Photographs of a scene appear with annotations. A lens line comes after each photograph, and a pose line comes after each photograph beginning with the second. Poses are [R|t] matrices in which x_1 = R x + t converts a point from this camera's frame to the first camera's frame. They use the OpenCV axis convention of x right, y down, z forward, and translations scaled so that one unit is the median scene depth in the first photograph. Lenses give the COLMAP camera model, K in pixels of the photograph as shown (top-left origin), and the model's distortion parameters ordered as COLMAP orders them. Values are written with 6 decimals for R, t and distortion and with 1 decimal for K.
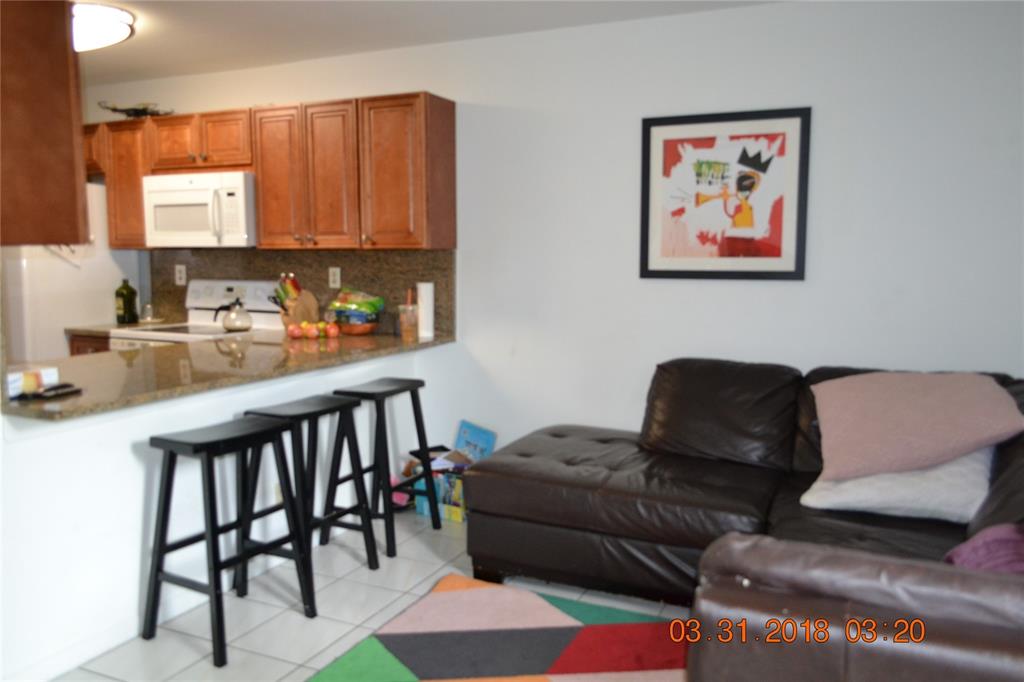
lens RADIAL K [[819.6, 0, 508.8], [0, 819.6, 342.9], [0, 0, 1]] dist [-0.013977, 0.010006]
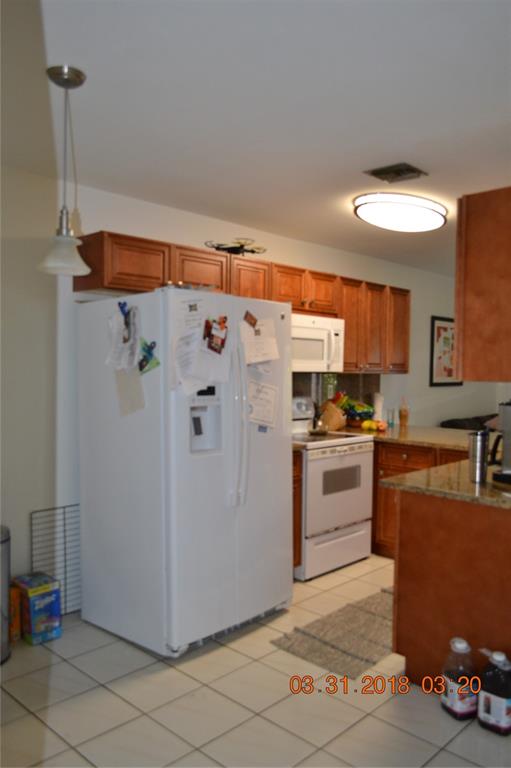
lens RADIAL K [[614.7, 0, 257.3], [0, 614.7, 385.6], [0, 0, 1]] dist [-0.013977, 0.010006]
pose [[0.326880, -0.025441, 0.944723, -1.395608], [0.088626, 0.996058, -0.003842, -0.105211], [-0.940901, 0.084983, 0.327846, 0.807004]]
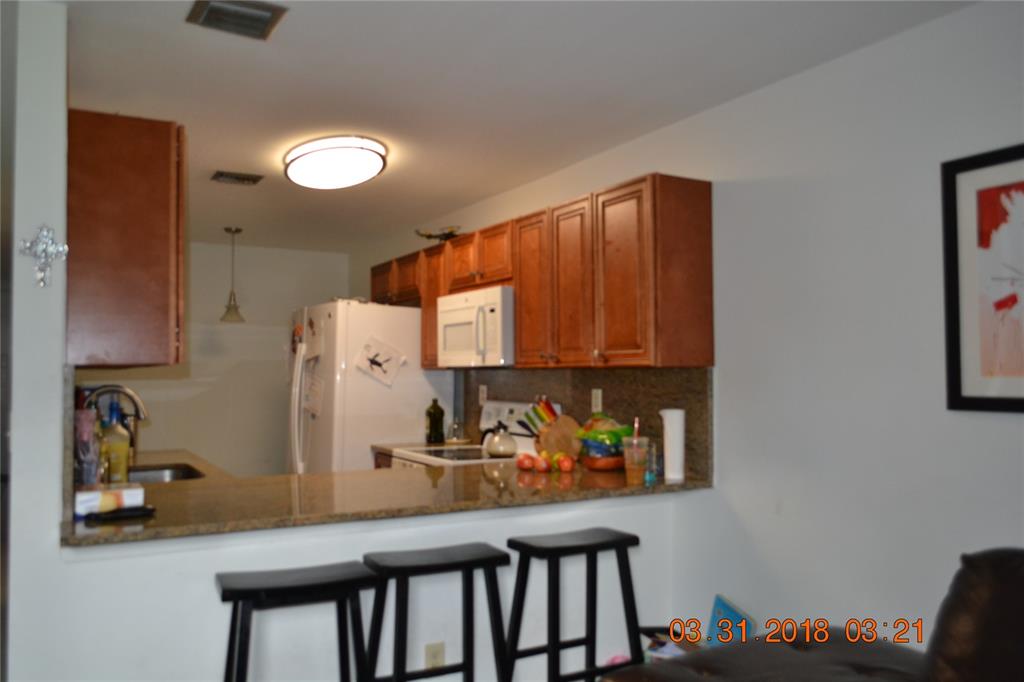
lens RADIAL K [[819.6, 0, 506.6], [0, 819.6, 346.9], [0, 0, 1]] dist [-0.013977, 0.010006]
pose [[0.812409, -0.022910, -0.582638, 0.225409], [-0.058953, 0.990880, -0.121165, -0.027606], [0.580100, 0.132784, 0.803649, 0.263198]]
